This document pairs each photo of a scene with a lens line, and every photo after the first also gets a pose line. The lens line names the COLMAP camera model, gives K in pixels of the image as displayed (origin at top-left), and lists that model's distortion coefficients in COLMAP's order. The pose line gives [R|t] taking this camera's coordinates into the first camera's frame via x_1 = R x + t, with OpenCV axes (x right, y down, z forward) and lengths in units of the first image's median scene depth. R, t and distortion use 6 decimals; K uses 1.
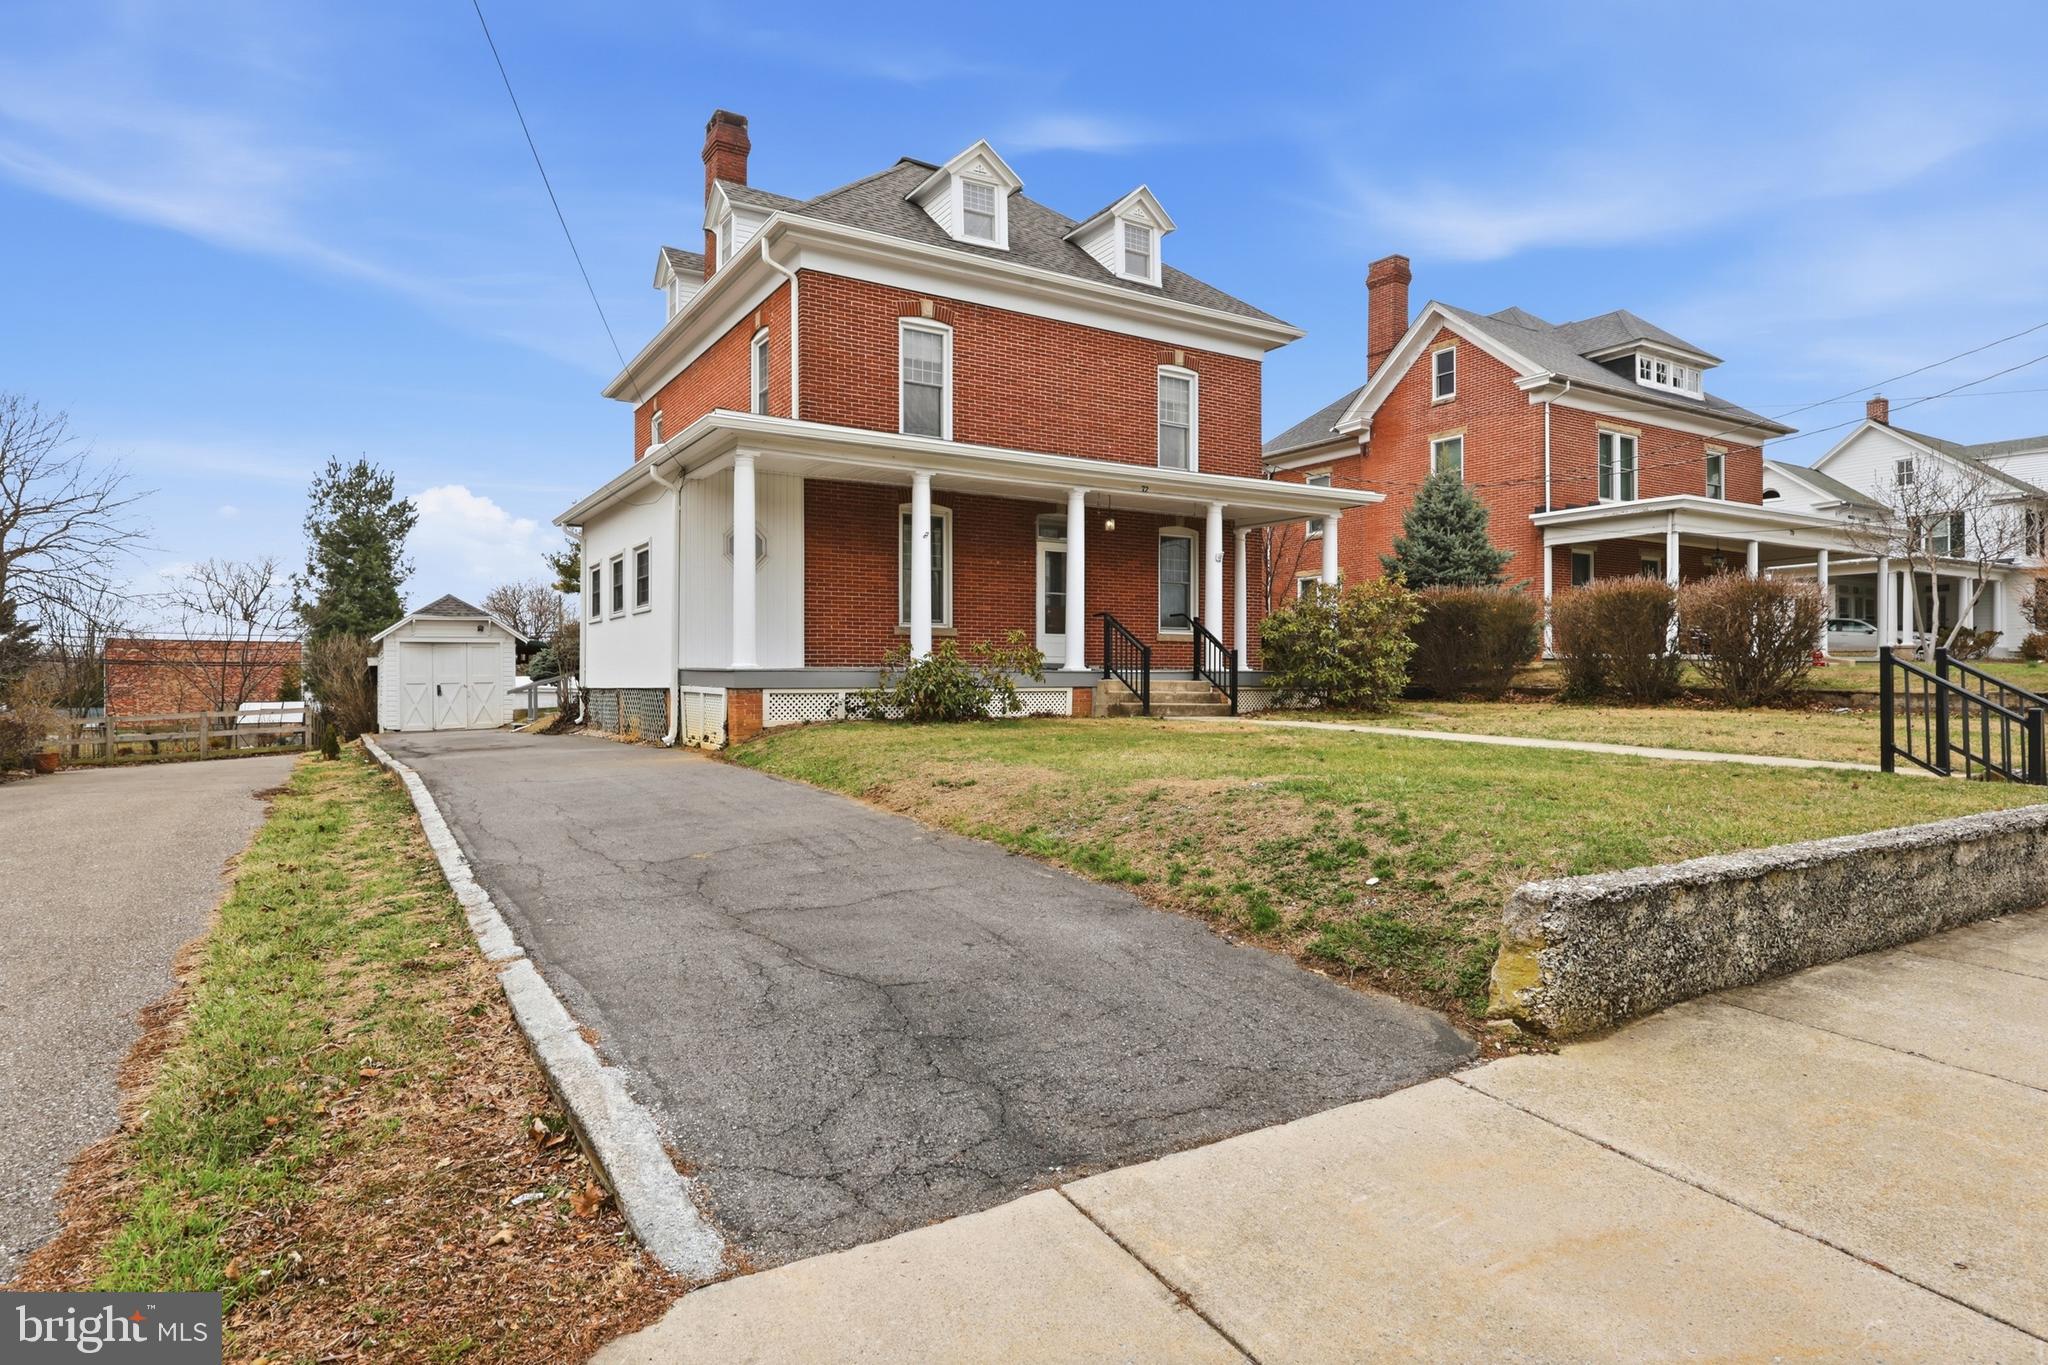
lens RADIAL K [[971.0, 0, 1023.8], [0, 971.0, 679.7], [0, 0, 1]] dist [0.001043, 0.000184]
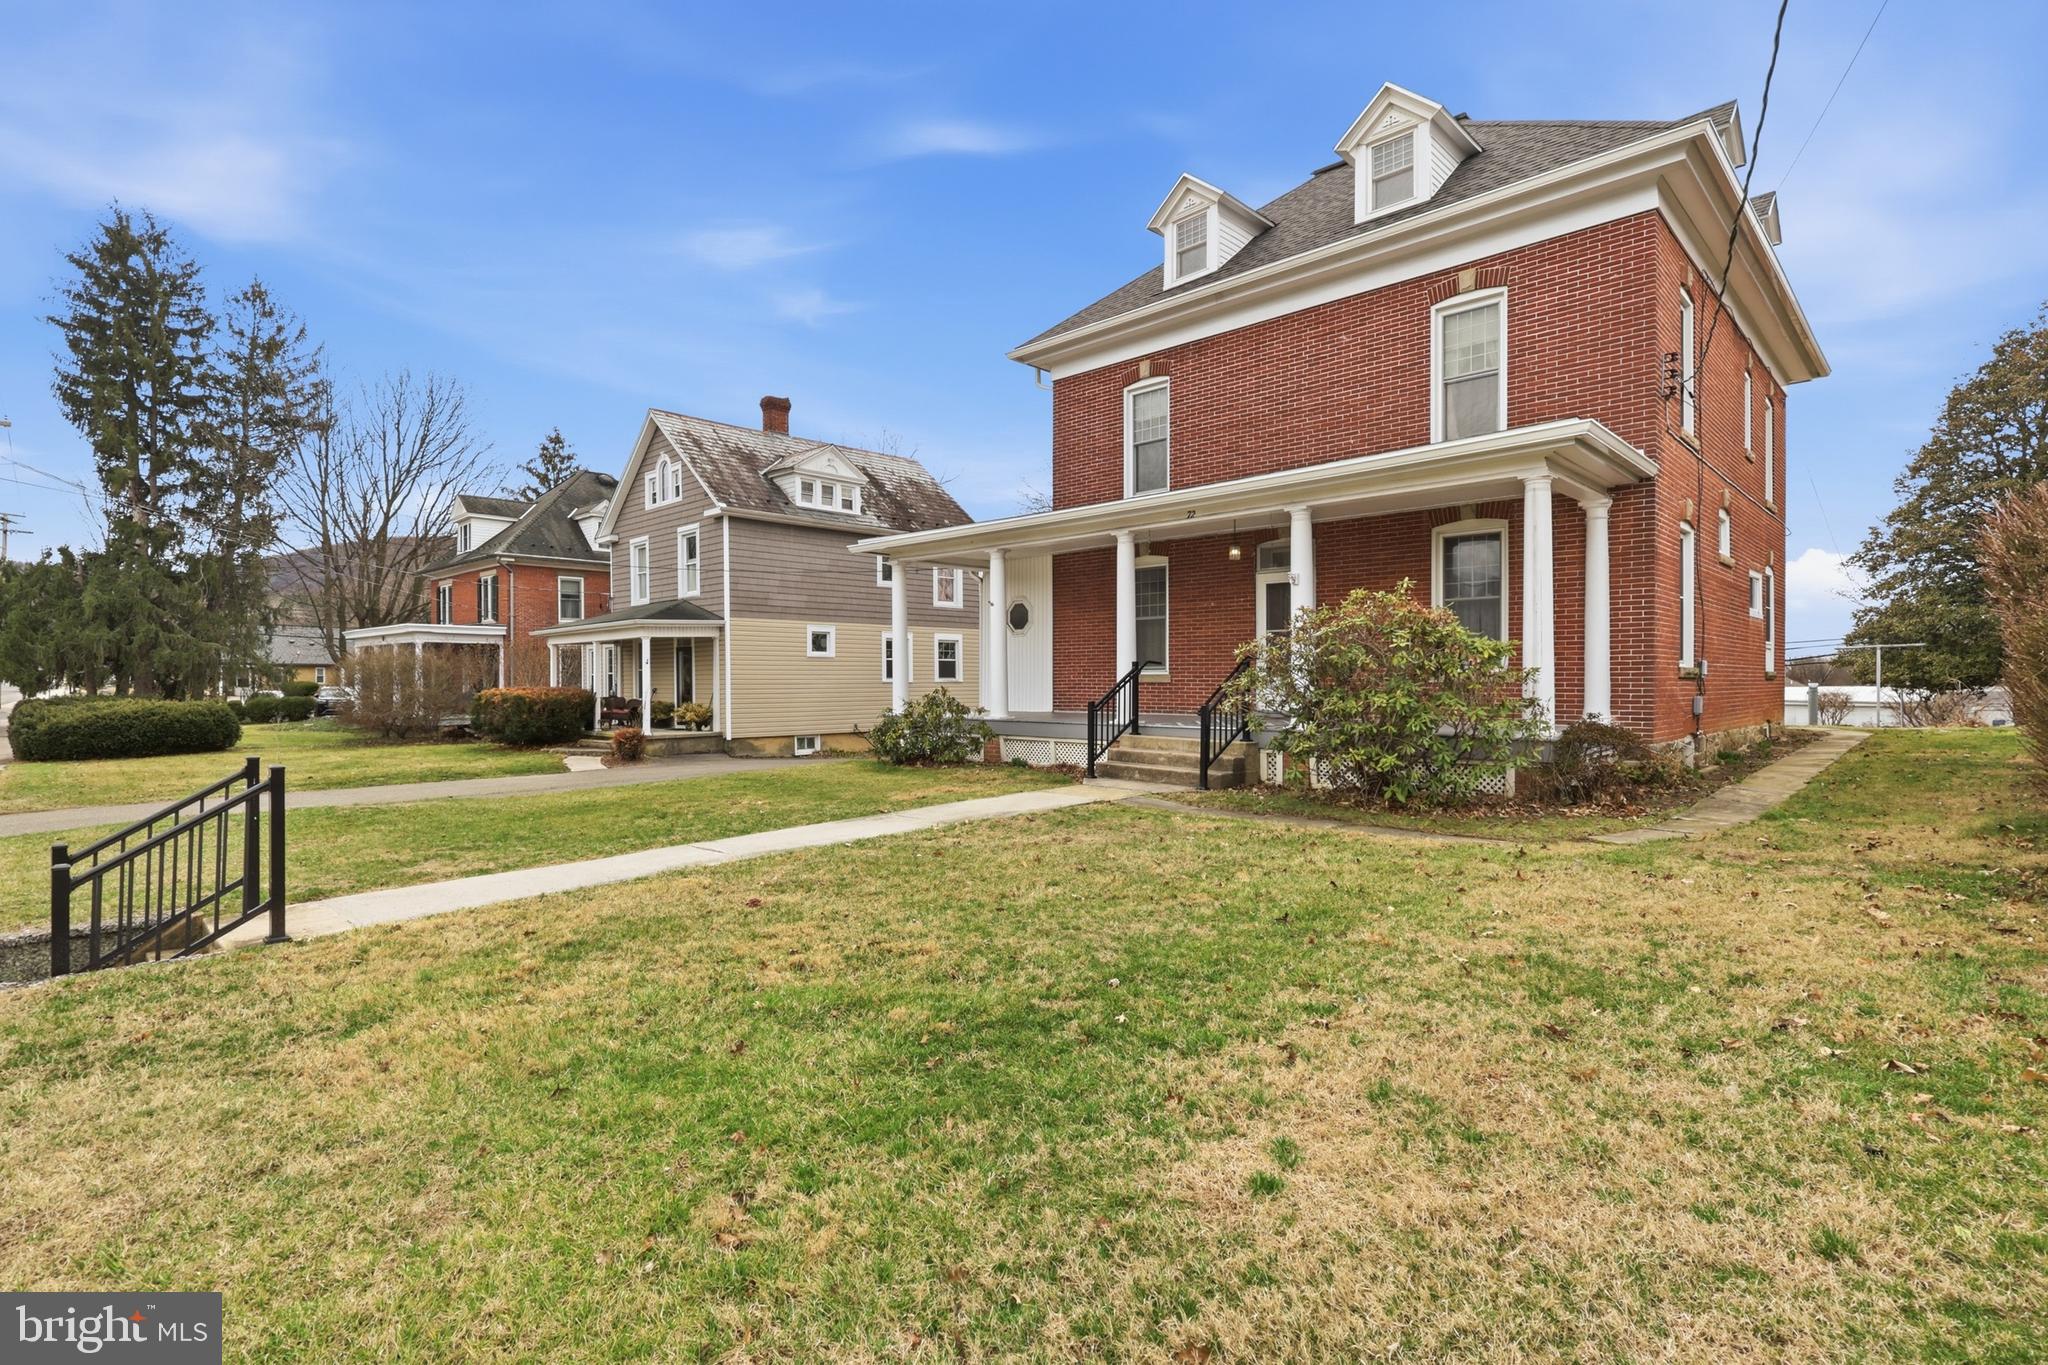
lens RADIAL K [[971.0, 0, 1023.8], [0, 971.0, 679.7], [0, 0, 1]] dist [0.001043, 0.000184]
pose [[0.293423, -0.003000, -0.955978, 0.795510], [-0.010025, 0.999930, -0.006215, -0.037488], [0.955930, 0.011408, 0.293372, 0.528537]]
